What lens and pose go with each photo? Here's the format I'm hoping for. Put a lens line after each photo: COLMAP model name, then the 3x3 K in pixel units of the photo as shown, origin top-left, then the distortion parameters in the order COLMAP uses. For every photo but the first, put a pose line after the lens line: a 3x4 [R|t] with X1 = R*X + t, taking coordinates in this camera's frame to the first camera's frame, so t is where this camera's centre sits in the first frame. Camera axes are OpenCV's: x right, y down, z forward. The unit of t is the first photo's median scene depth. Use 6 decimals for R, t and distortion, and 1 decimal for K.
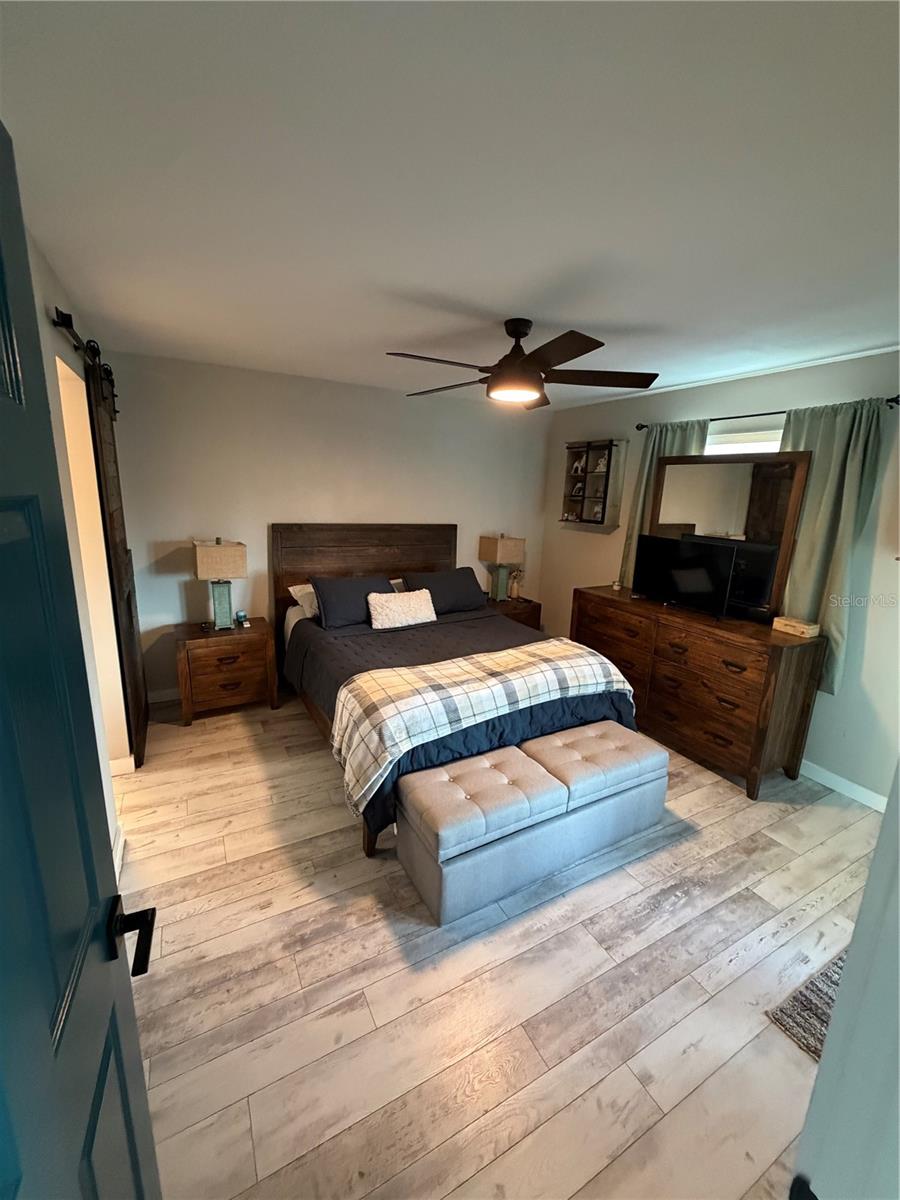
lens RADIAL K [[483.5, 0, 450.0], [0, 483.5, 600.0], [0, 0, 1]] dist [-0.001057, -0.000043]
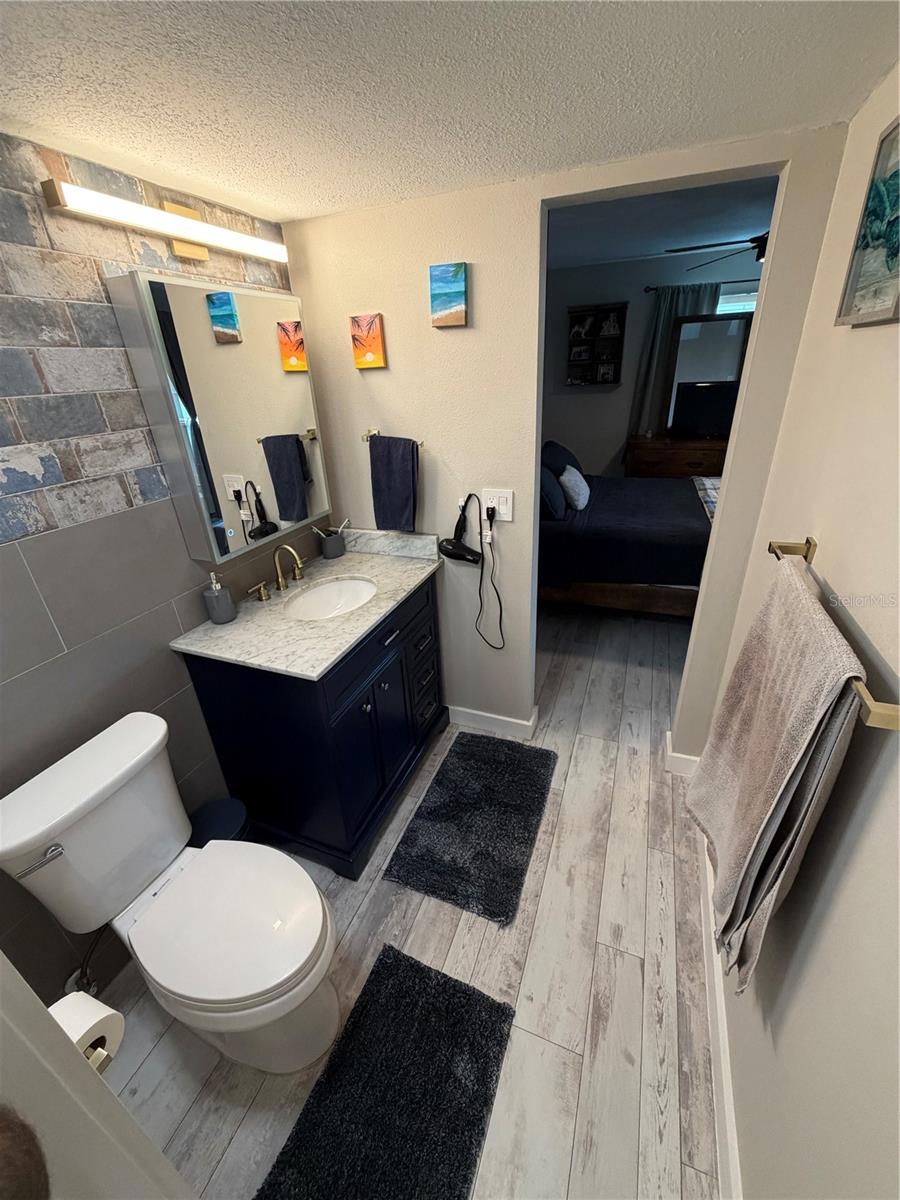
lens RADIAL K [[483.5, 0, 450.0], [0, 483.5, 600.0], [0, 0, 1]] dist [-0.001057, -0.000043]
pose [[0.755327, -0.349344, 0.554473, -0.927549], [0.219818, 0.932113, 0.287829, -0.108099], [-0.617383, -0.095521, 0.780842, 0.336426]]
